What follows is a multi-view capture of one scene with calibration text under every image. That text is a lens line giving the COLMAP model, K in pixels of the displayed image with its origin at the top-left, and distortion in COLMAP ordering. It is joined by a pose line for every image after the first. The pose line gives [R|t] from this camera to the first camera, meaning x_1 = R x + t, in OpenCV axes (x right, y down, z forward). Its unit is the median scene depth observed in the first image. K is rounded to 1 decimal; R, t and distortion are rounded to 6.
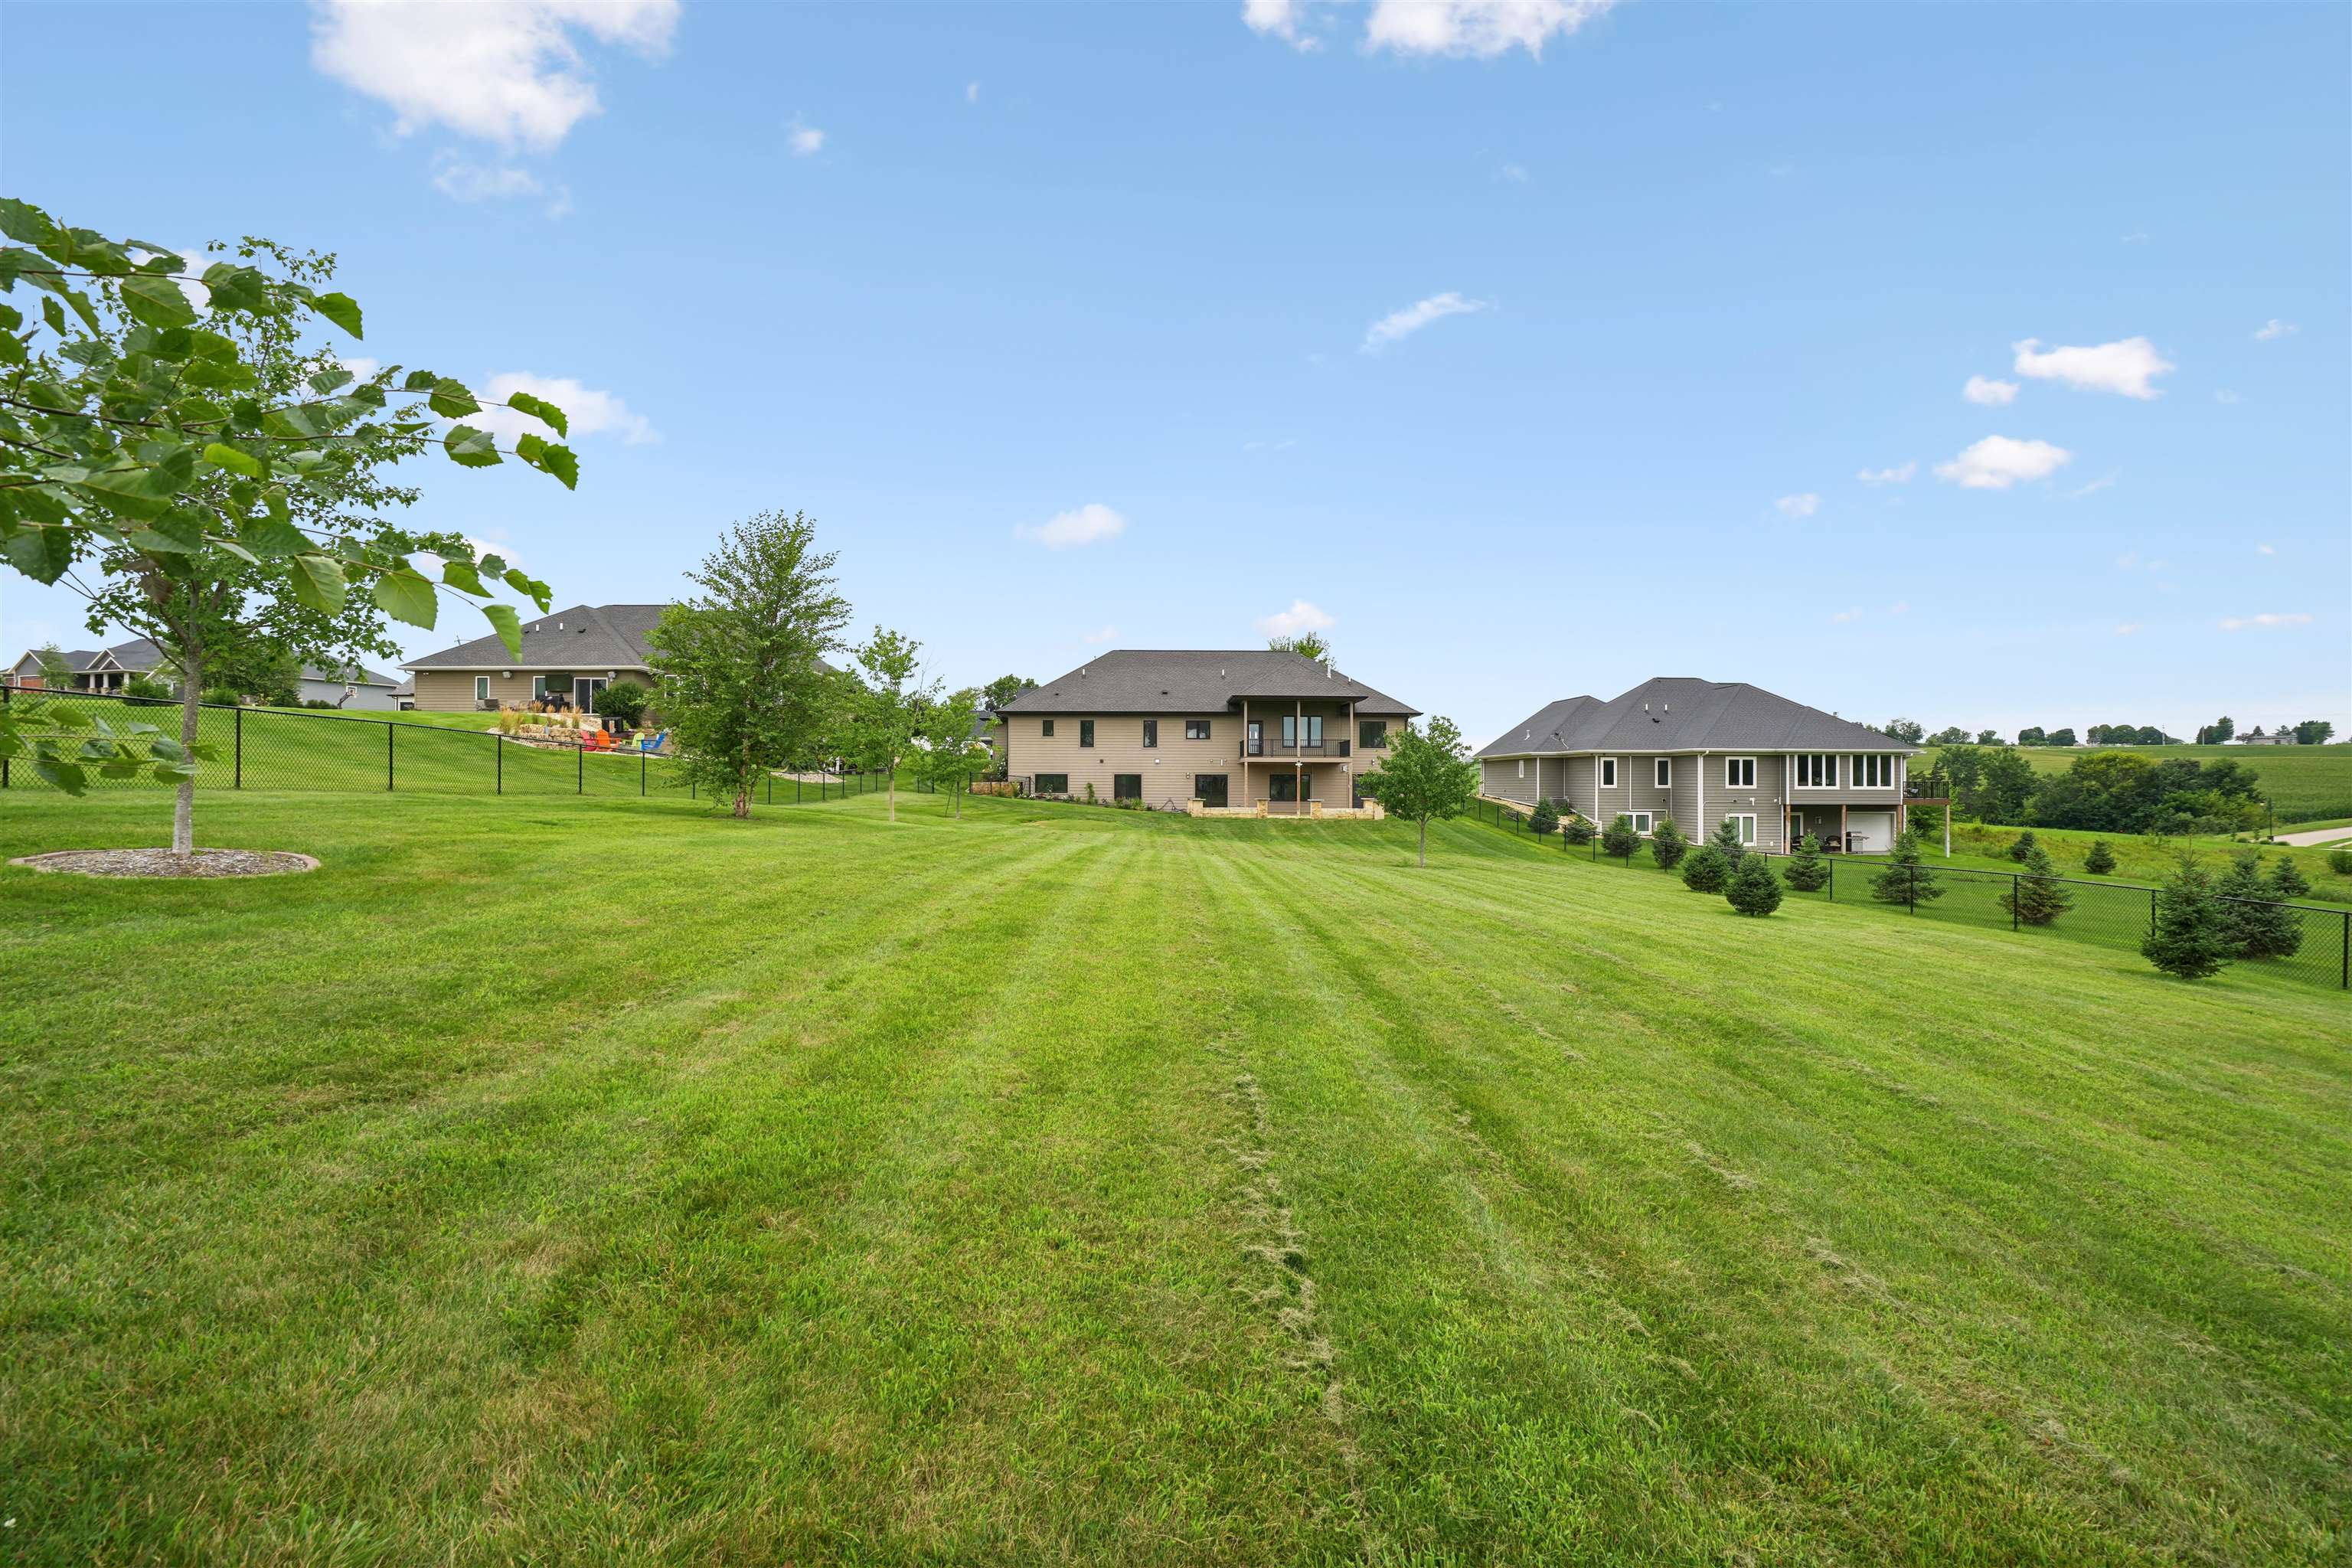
lens RADIAL K [[1123.0, 0, 1170.6], [0, 1123.0, 781.6], [0, 0, 1]] dist [-0.000734, -0.000036]
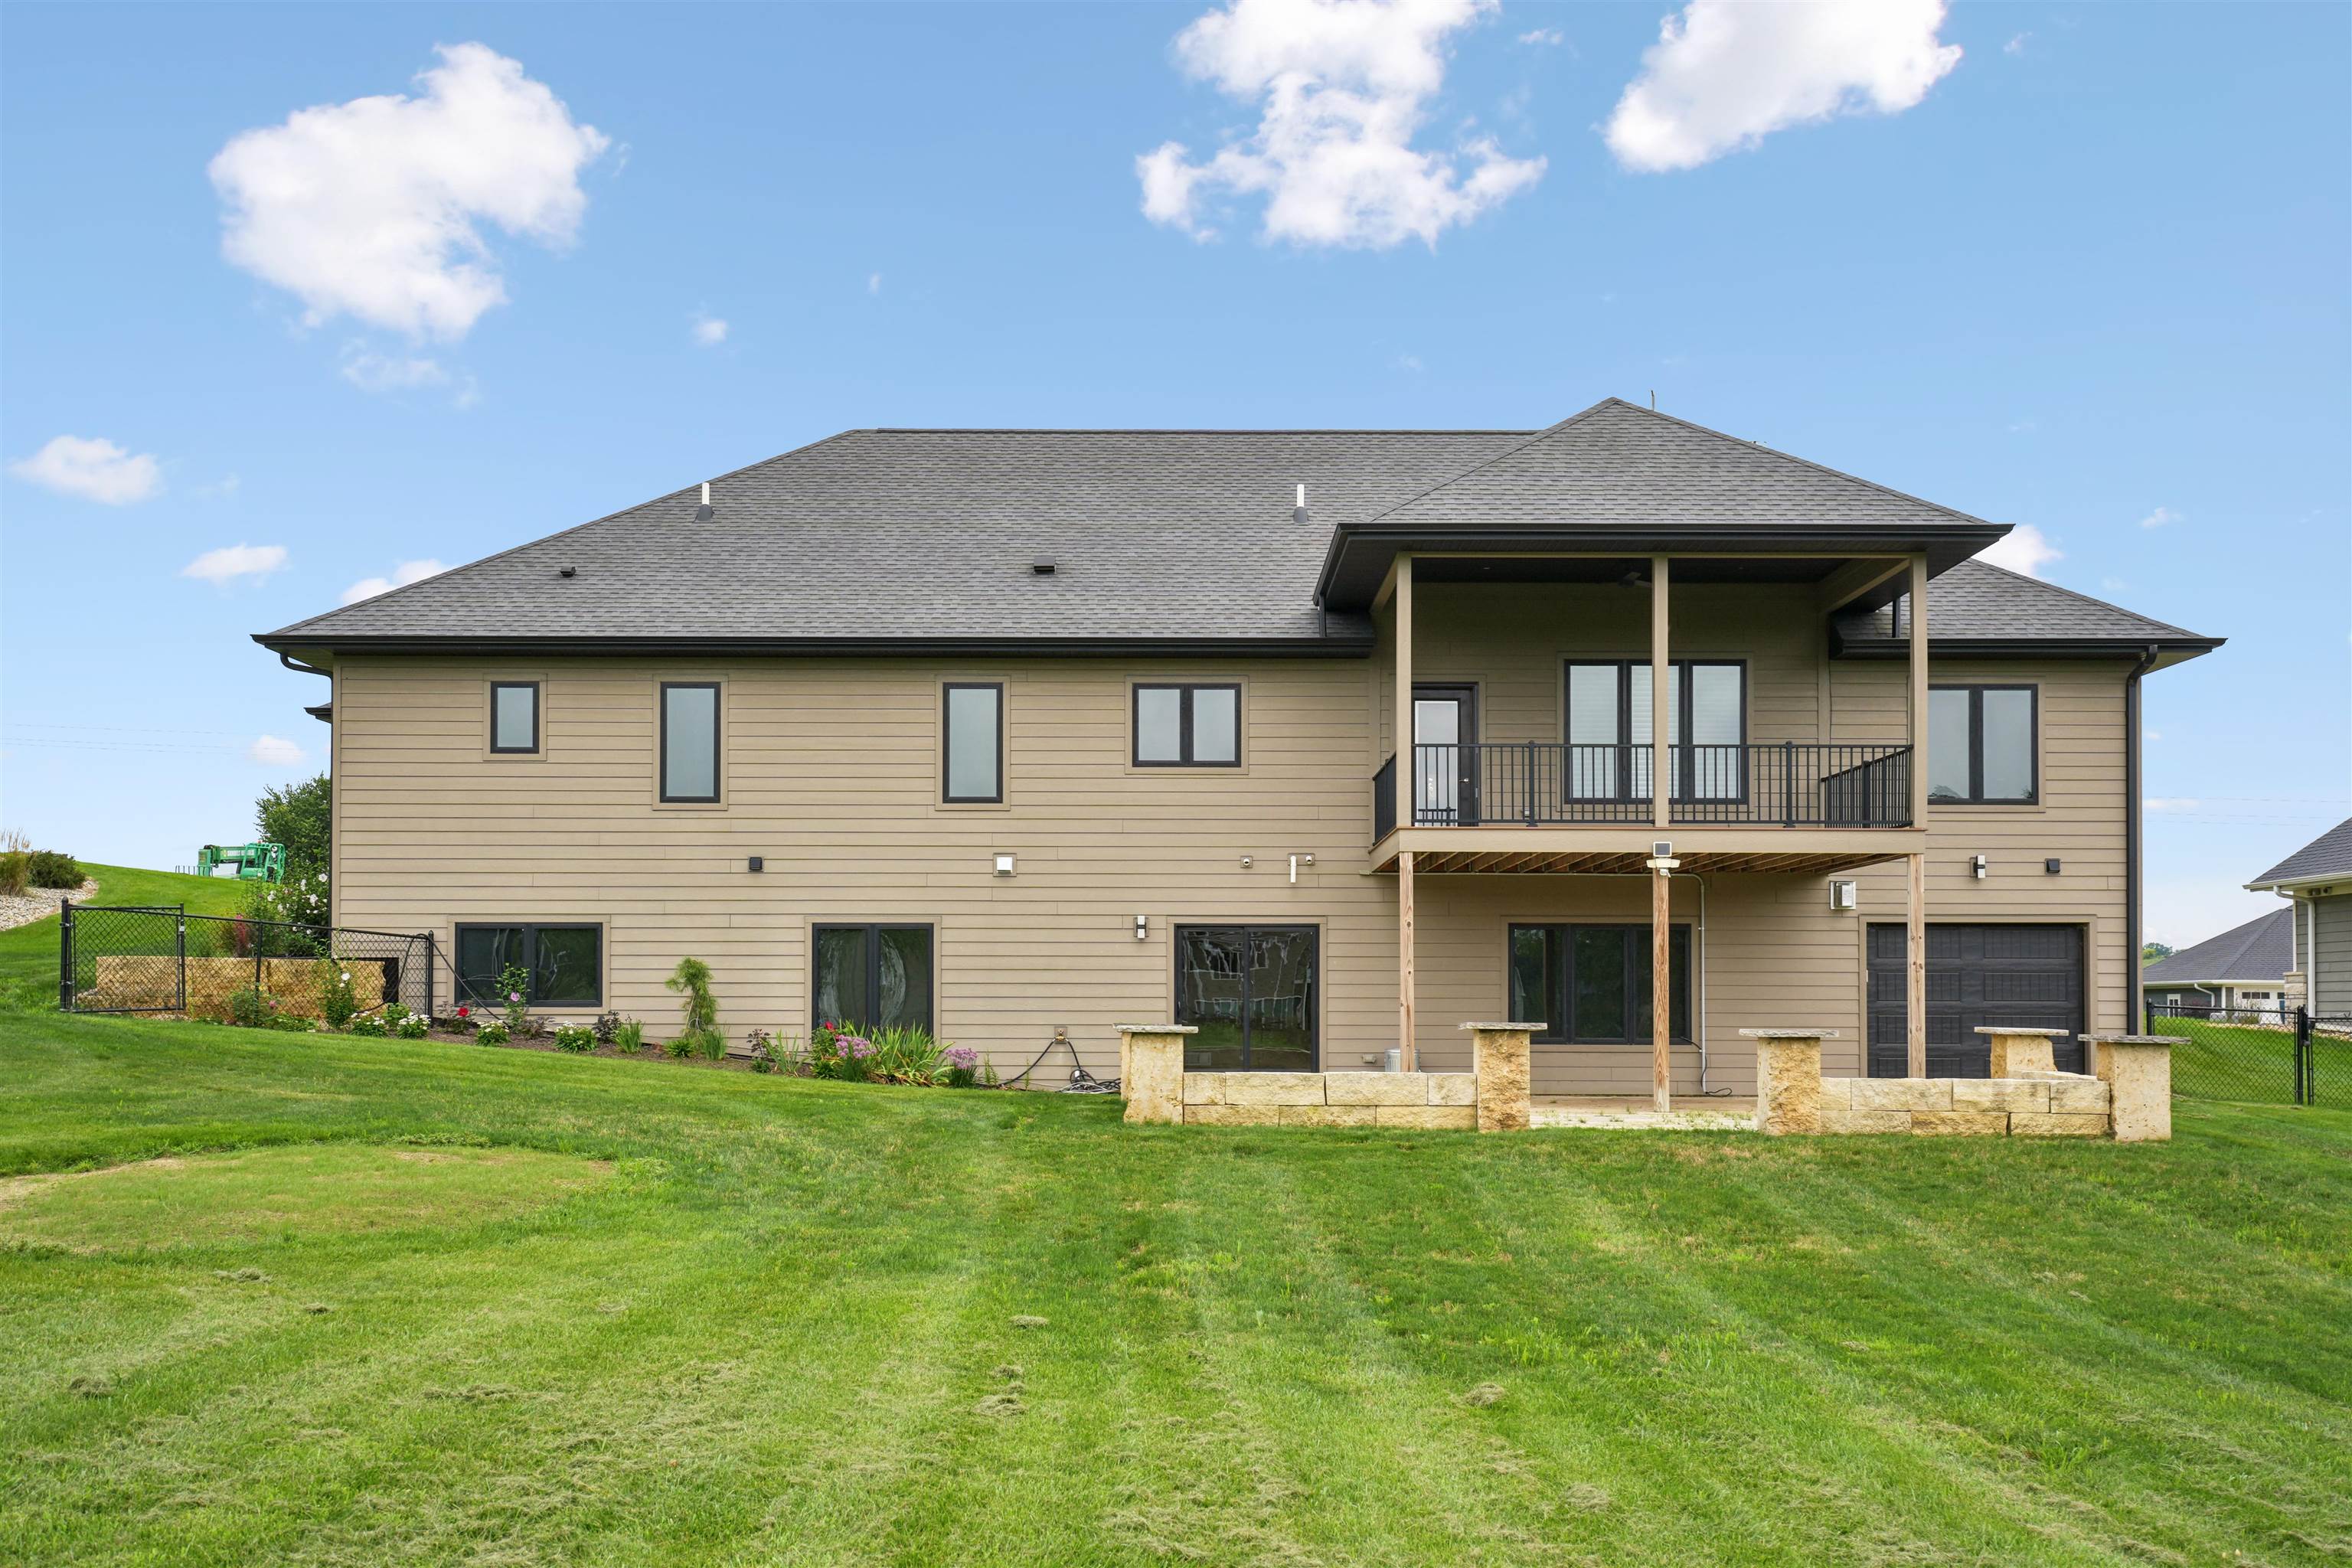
lens RADIAL K [[2425.9, 0, 1181.3], [0, 2425.9, 789.3], [0, 0, 1]] dist [0.017512, 0.000000]
pose [[0.999920, -0.001408, -0.012576, 0.029720], [0.000202, 0.995444, -0.095344, 0.013231], [0.012653, 0.095334, 0.995365, 0.525966]]
